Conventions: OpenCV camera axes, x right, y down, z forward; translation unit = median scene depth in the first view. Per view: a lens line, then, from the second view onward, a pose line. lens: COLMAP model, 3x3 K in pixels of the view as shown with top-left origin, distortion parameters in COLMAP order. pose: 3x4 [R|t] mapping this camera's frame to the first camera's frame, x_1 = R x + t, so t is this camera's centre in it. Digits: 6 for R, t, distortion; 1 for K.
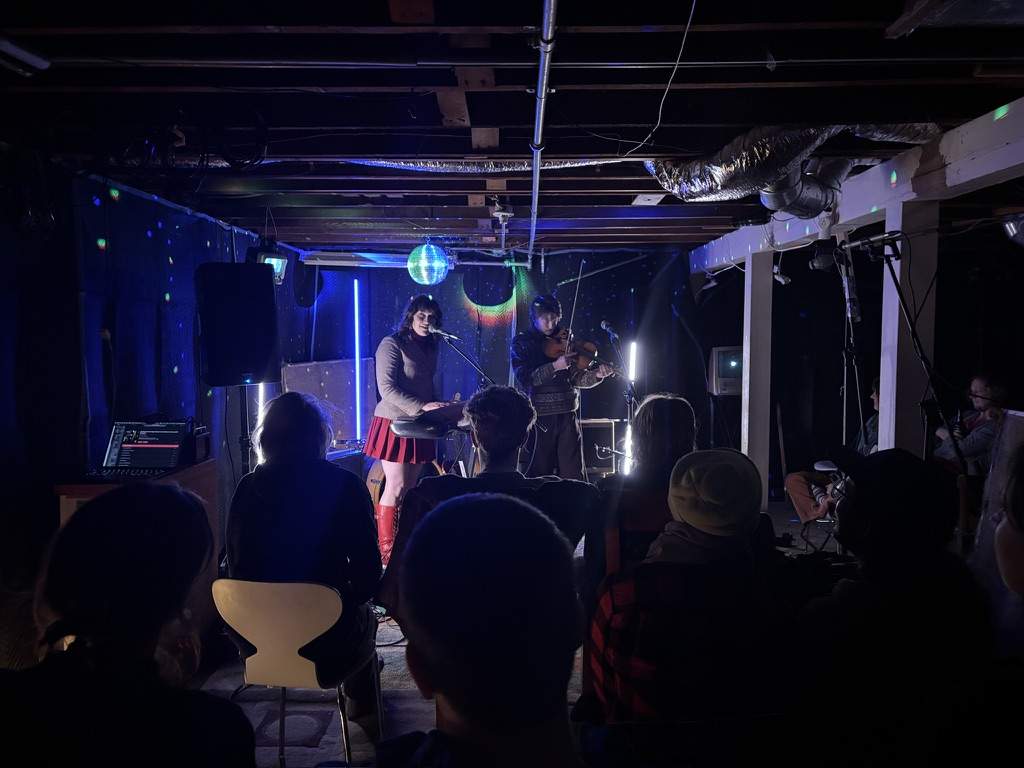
lens RADIAL K [[777.0, 0, 515.9], [0, 777.0, 382.5], [0, 0, 1]] dist [0.047803, -0.026181]
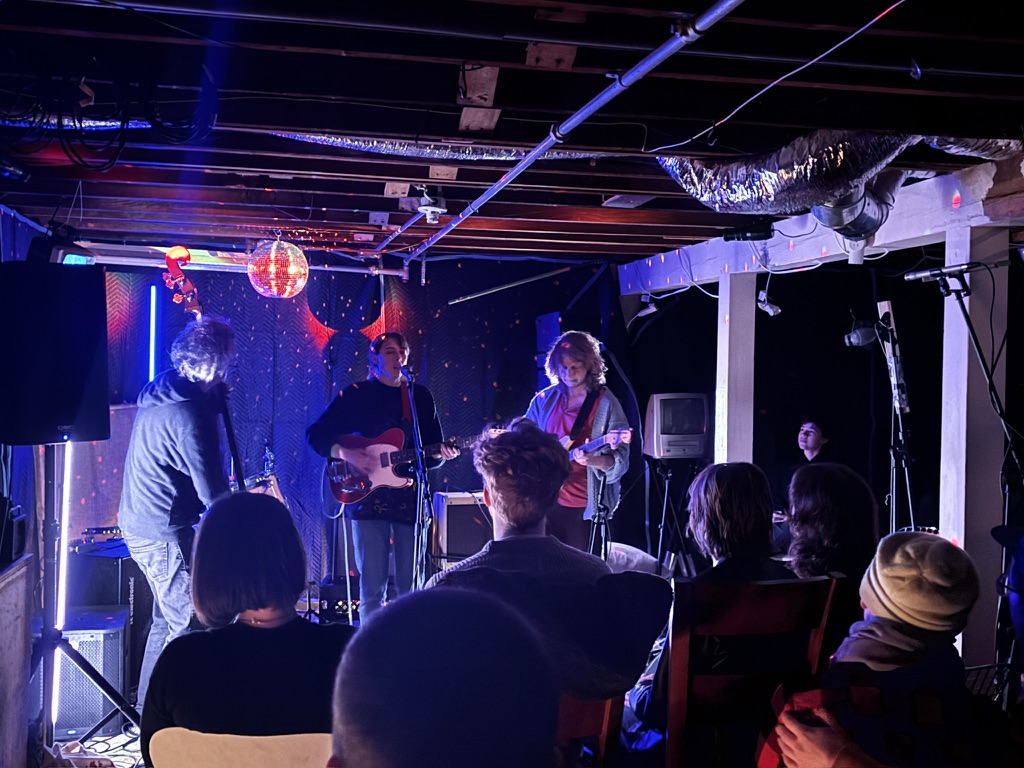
lens RADIAL K [[1141.3, 0, 515.5], [0, 1141.3, 392.3], [0, 0, 1]] dist [0.056986, 0.000000]
pose [[0.976639, 0.014819, 0.214374, -0.222332], [-0.005938, 0.999100, -0.042009, -0.000707], [-0.214804, 0.039755, 0.975848, -0.073726]]
